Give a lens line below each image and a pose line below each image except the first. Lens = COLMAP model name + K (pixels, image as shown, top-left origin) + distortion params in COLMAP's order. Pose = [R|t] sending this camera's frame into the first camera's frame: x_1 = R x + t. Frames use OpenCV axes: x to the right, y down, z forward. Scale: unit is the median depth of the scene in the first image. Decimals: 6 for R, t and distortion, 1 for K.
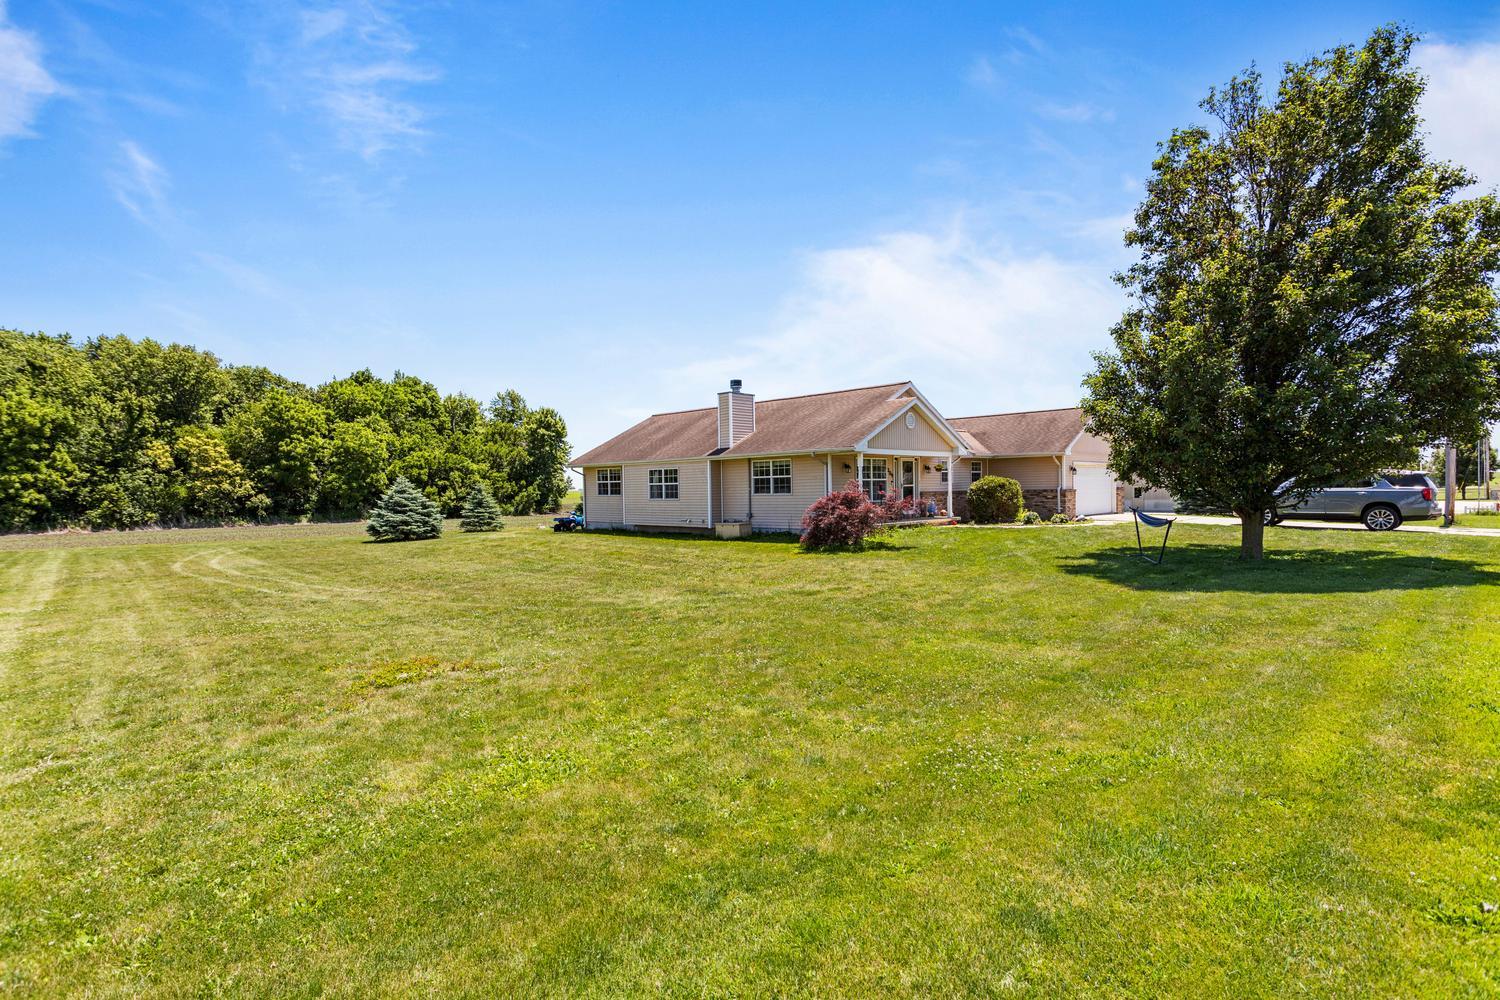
lens RADIAL K [[714.7, 0, 739.9], [0, 714.7, 490.6], [0, 0, 1]] dist [0.000743, 0.000593]
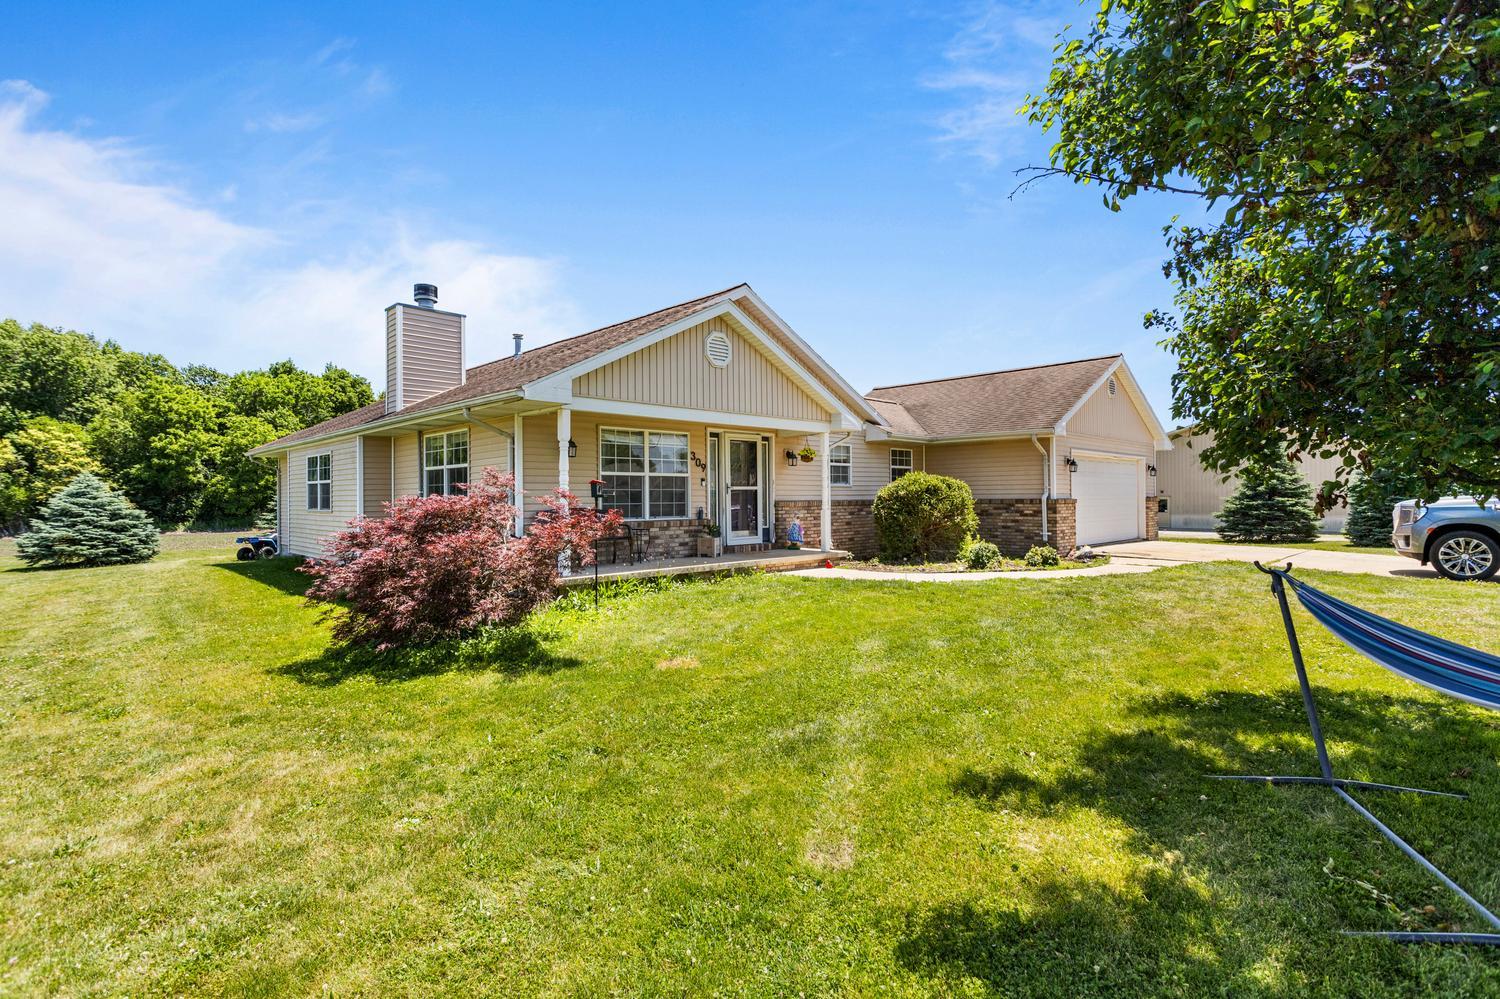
lens RADIAL K [[714.7, 0, 739.9], [0, 714.7, 490.1], [0, 0, 1]] dist [0.000743, 0.000593]
pose [[0.999914, 0.008864, -0.009638, 0.209696], [-0.008990, 0.999873, -0.013124, 0.000869], [0.009520, 0.013209, 0.999867, 0.432057]]
